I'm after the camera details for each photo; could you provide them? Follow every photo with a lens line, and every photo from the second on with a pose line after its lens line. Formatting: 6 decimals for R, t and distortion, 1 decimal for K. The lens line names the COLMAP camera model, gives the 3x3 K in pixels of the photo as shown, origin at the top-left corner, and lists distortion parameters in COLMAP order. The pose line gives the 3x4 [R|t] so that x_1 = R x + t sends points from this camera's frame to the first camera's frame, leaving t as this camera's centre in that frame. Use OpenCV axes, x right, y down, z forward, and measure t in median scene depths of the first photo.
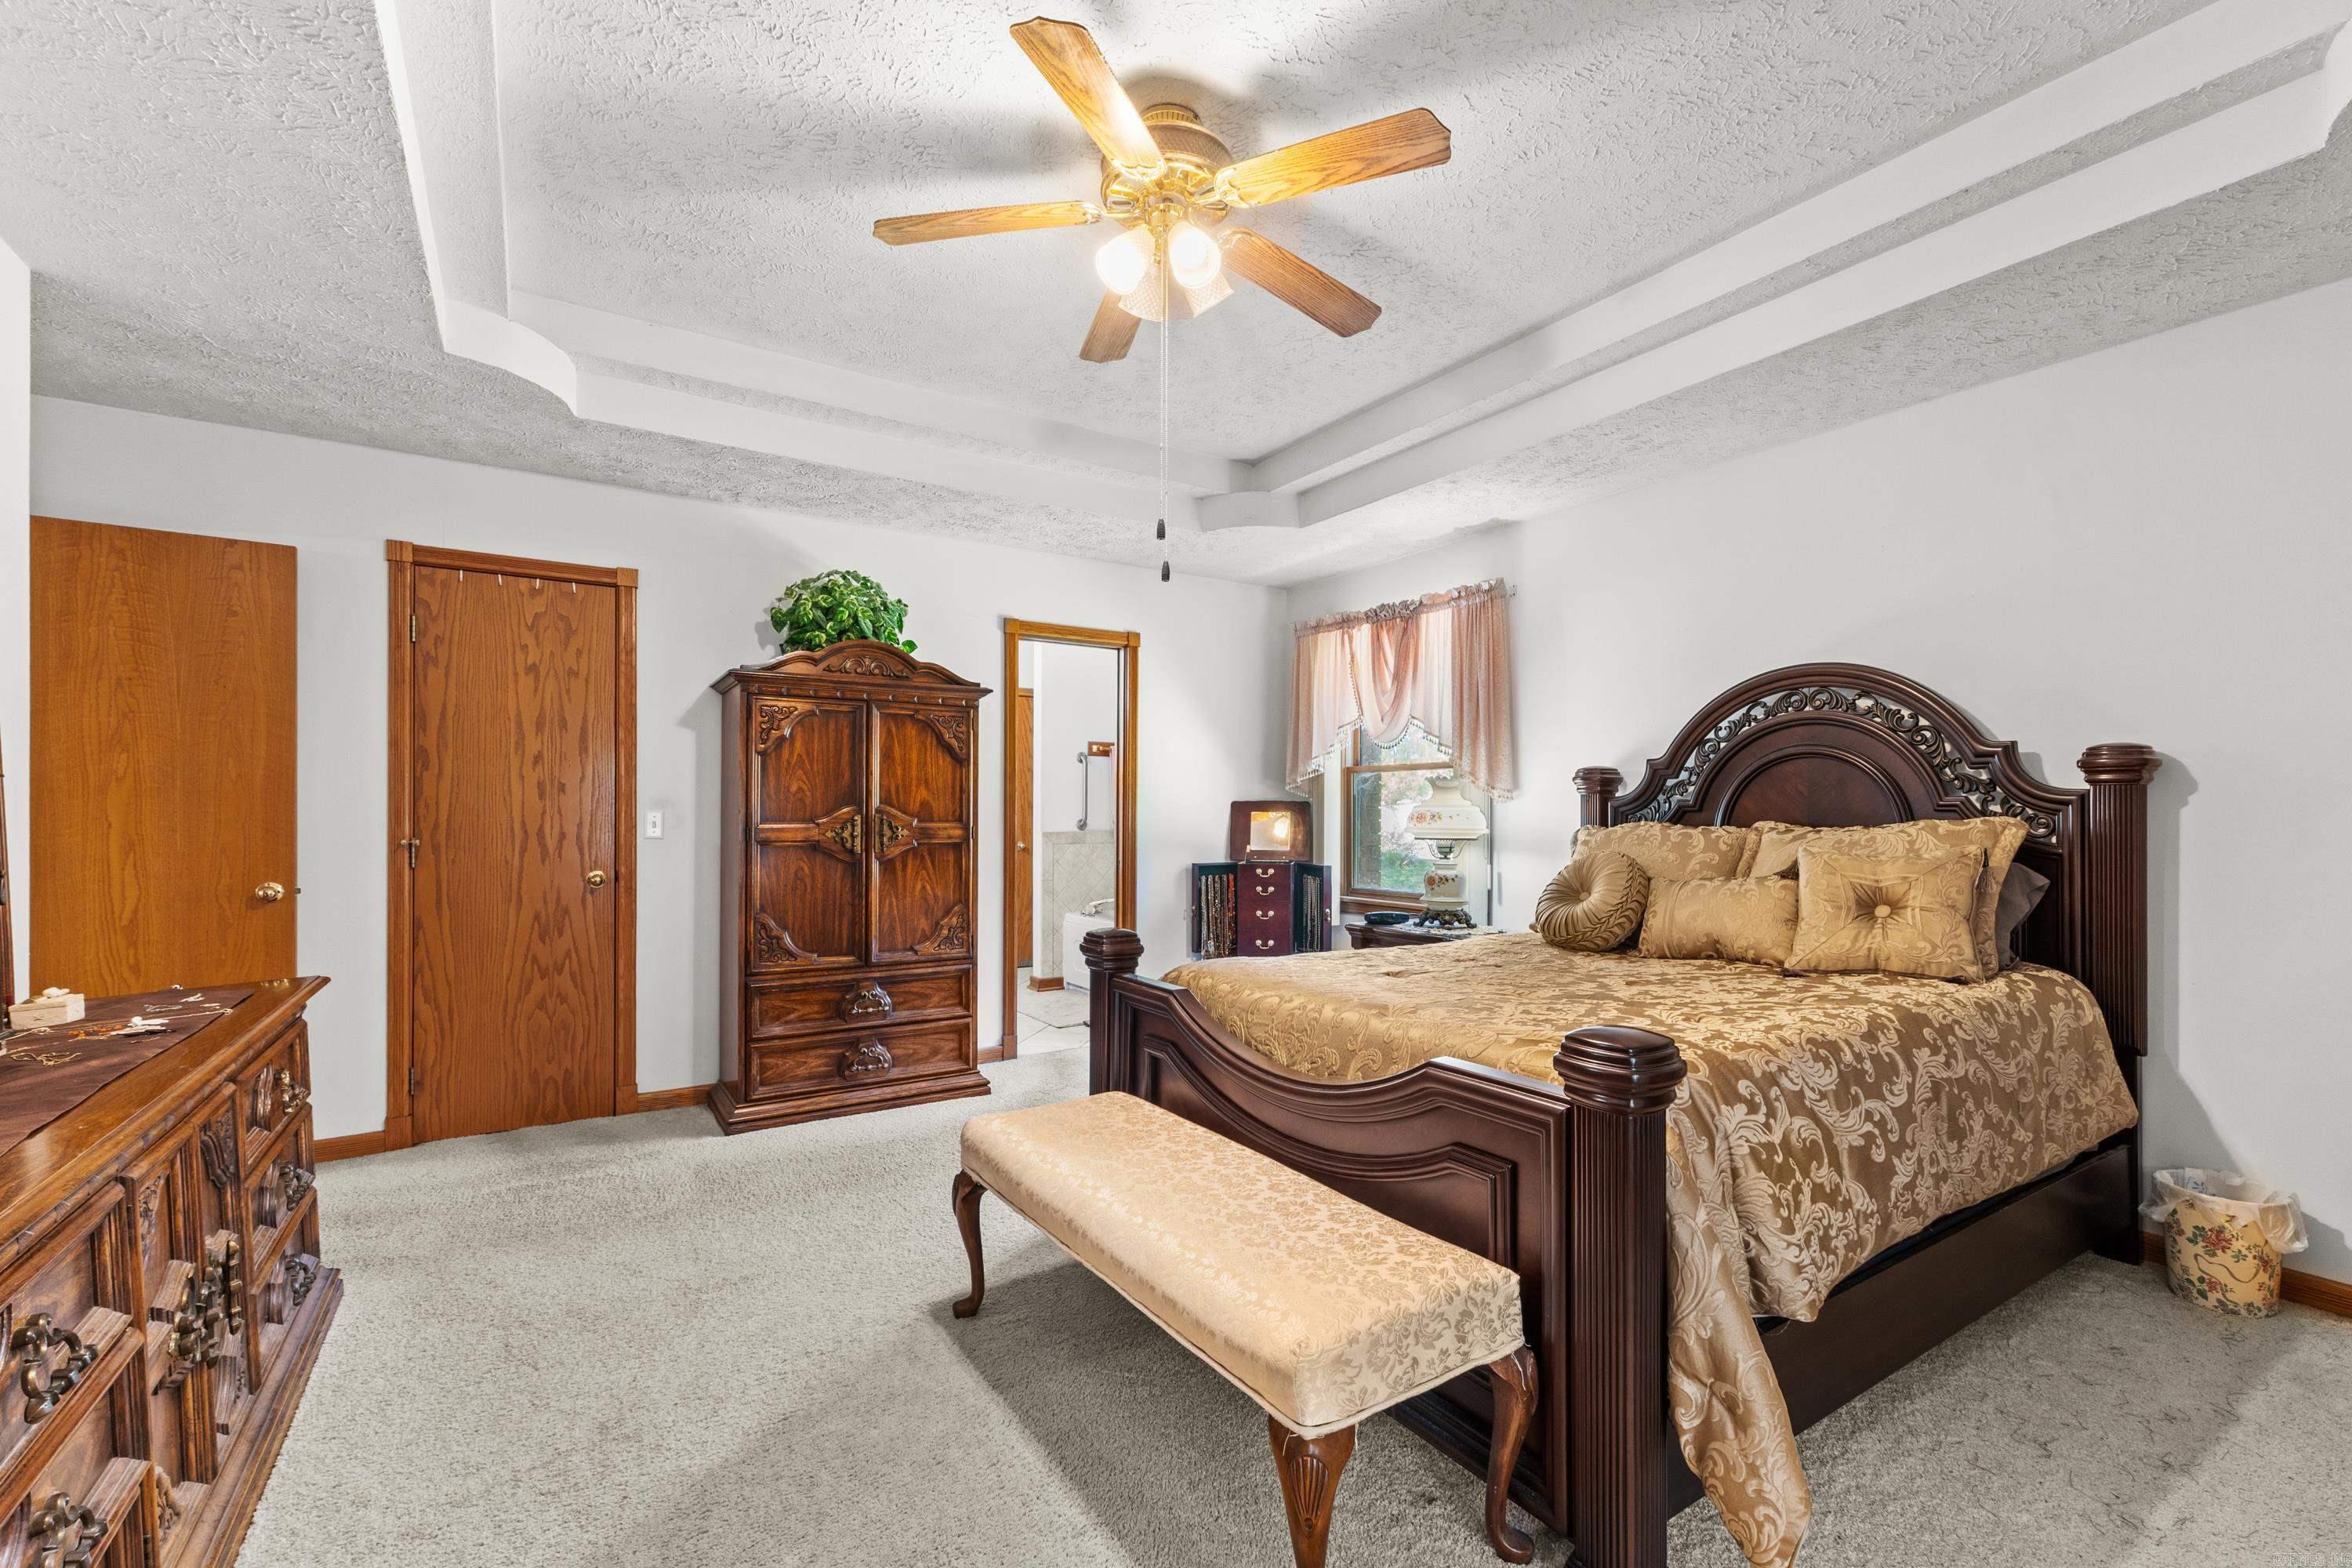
lens RADIAL K [[987.1, 0, 1188.4], [0, 987.1, 809.0], [0, 0, 1]] dist [0.001801, -0.000776]
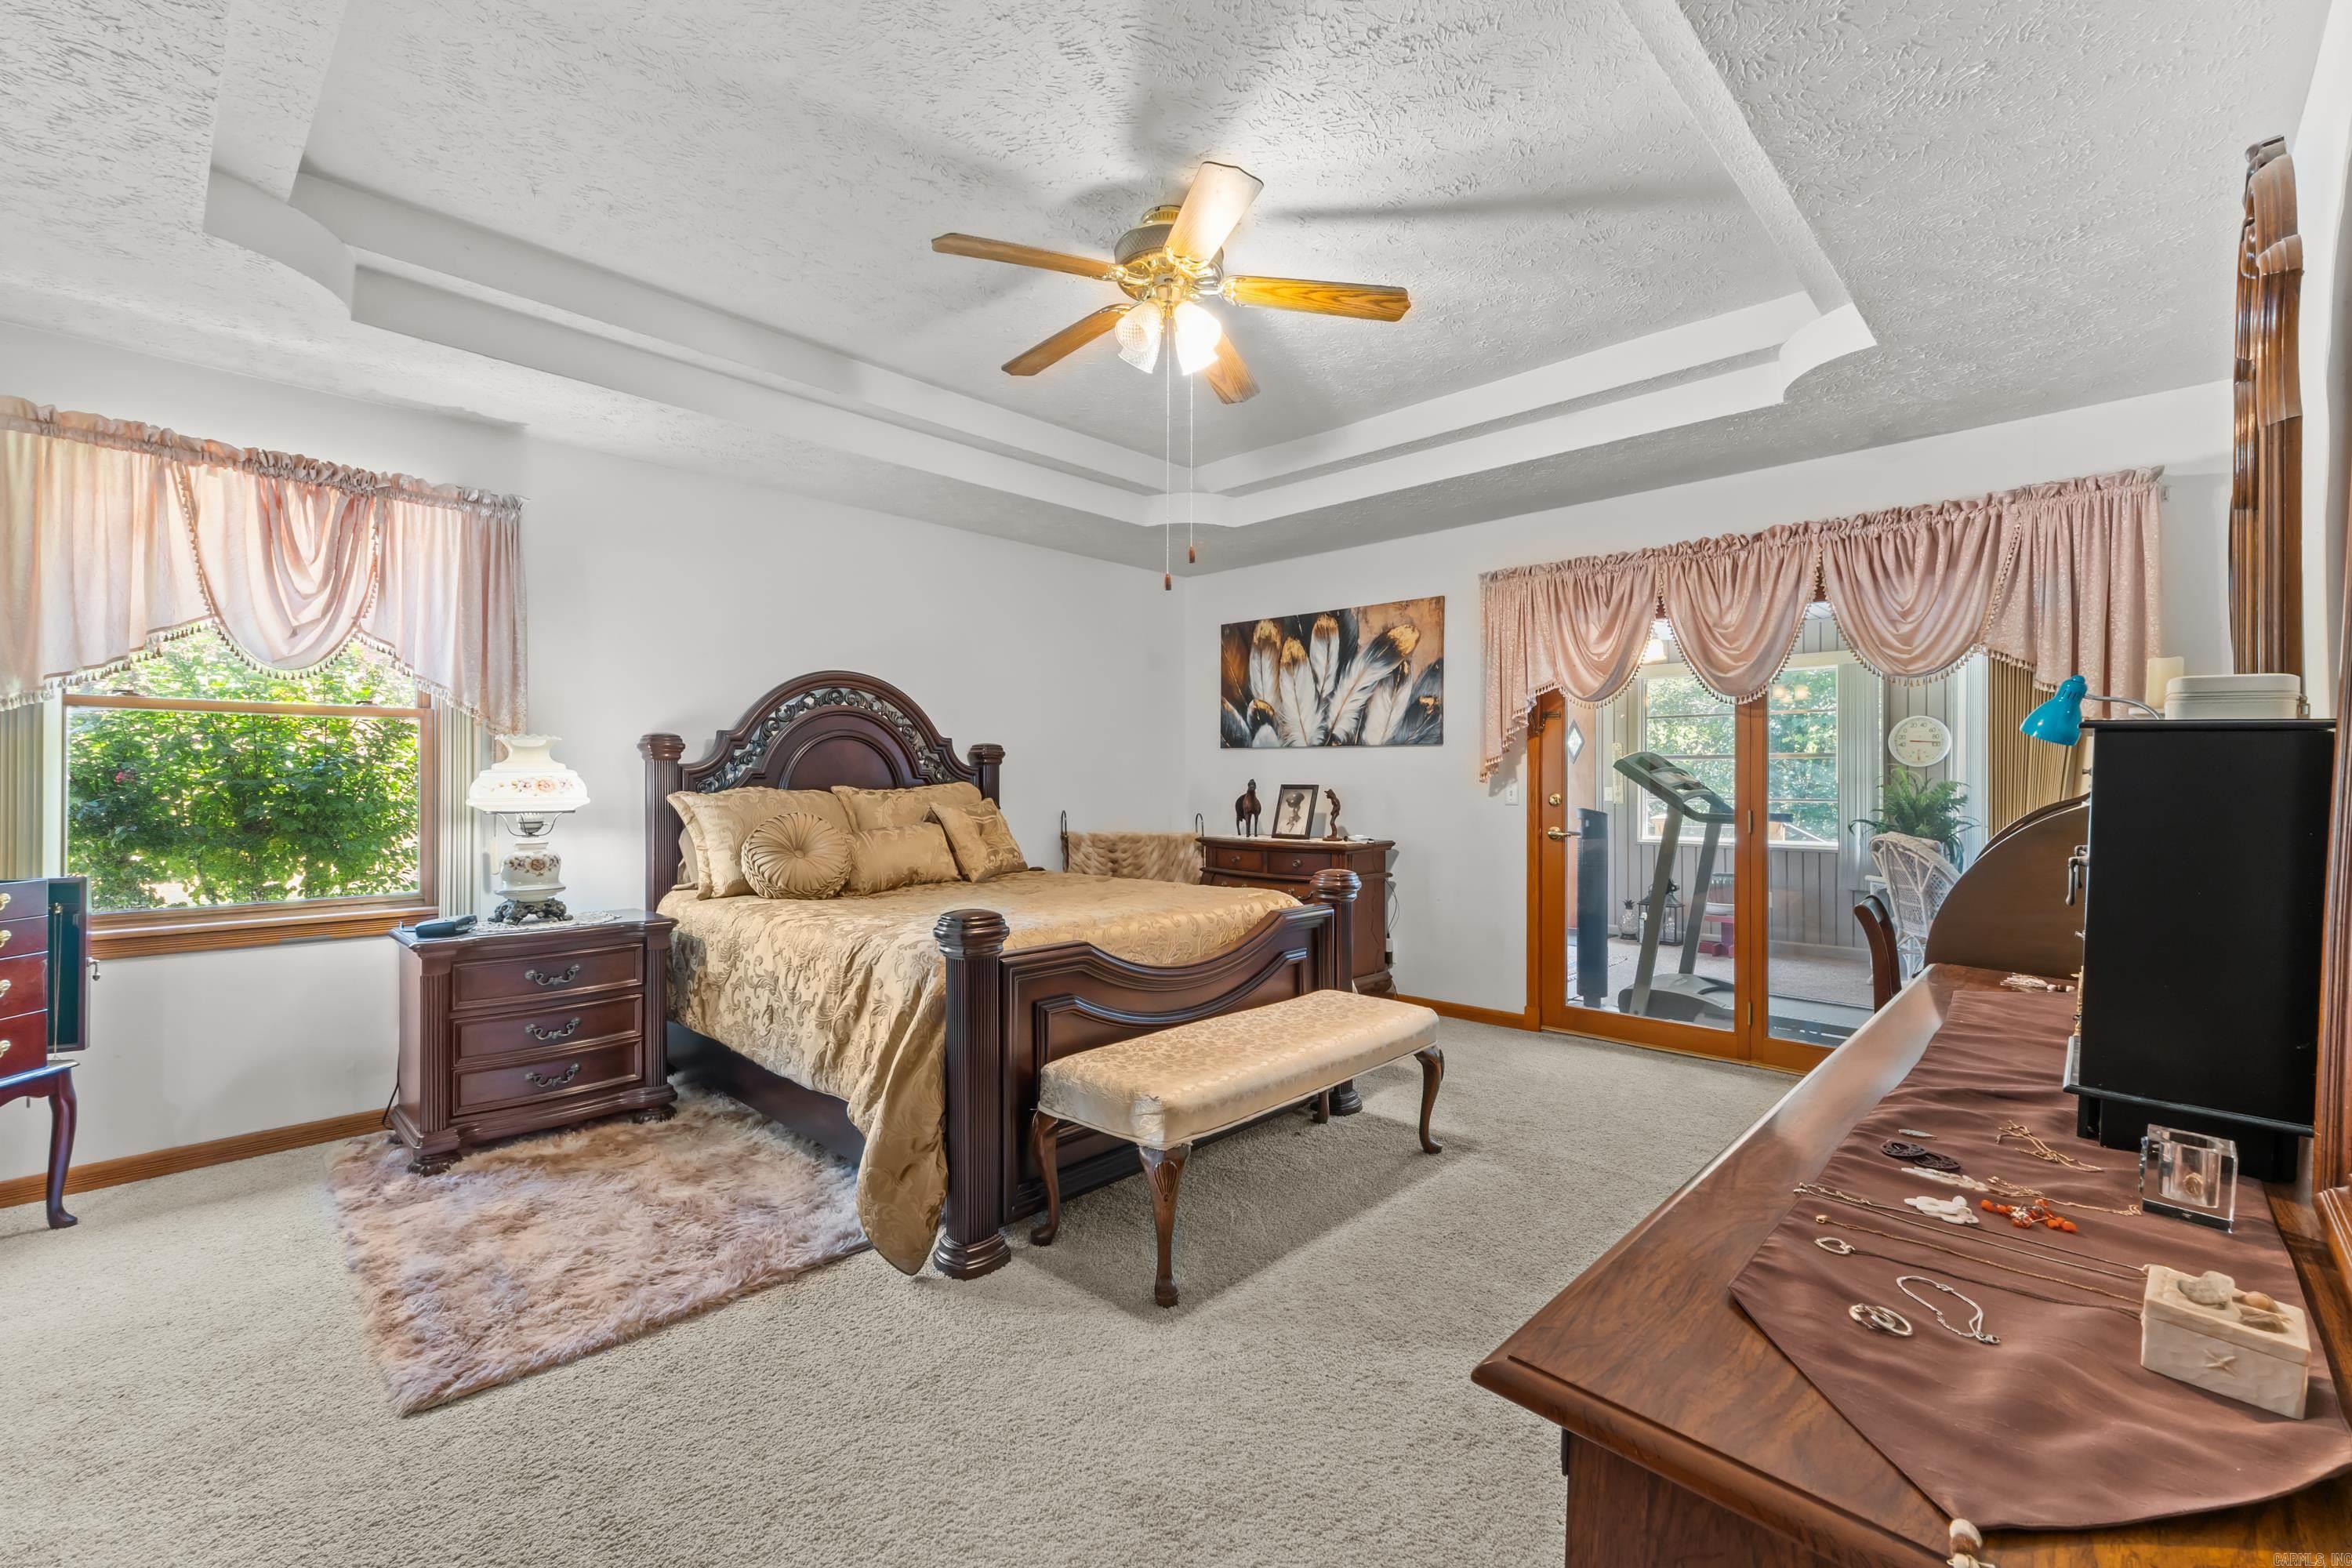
lens RADIAL K [[987.1, 0, 1194.6], [0, 987.1, 777.7], [0, 0, 1]] dist [0.001801, -0.000776]
pose [[-0.241075, 0.006916, 0.970482, -0.745398], [0.002776, 0.999975, -0.006437, 0.010400], [-0.970503, 0.001142, -0.241088, 0.777356]]
